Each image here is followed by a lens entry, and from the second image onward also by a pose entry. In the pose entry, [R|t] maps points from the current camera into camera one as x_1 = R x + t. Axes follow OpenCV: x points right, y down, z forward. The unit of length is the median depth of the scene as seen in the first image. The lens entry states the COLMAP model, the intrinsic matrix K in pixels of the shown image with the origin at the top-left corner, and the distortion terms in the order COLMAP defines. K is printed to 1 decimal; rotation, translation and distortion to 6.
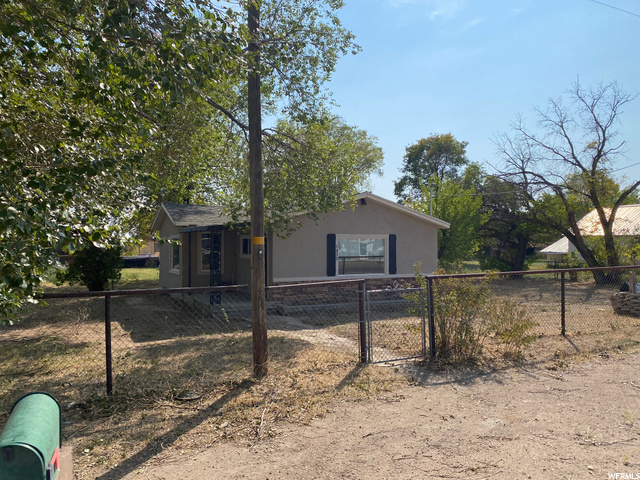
lens RADIAL K [[490.1, 0, 320.7], [0, 490.1, 242.2], [0, 0, 1]] dist [0.007038, 0.006180]
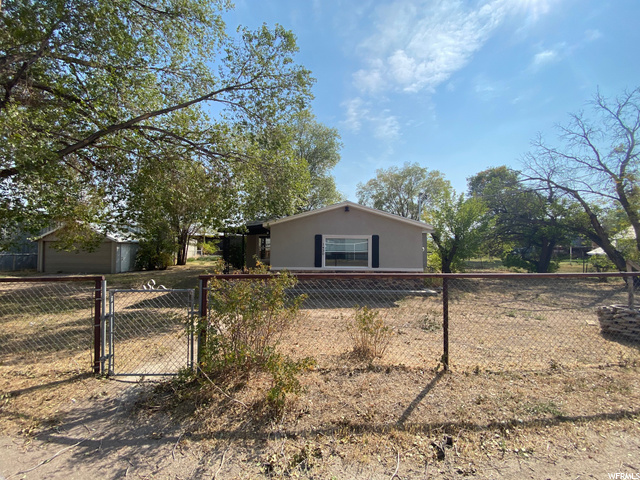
lens RADIAL K [[260.7, 0, 315.4], [0, 260.7, 238.9], [0, 0, 1]] dist [-0.007977, -0.007877]
pose [[0.899714, -0.001529, -0.436478, 0.210516], [-0.007770, 0.999779, -0.019518, 0.005193], [0.436411, 0.020953, 0.899503, 0.251924]]
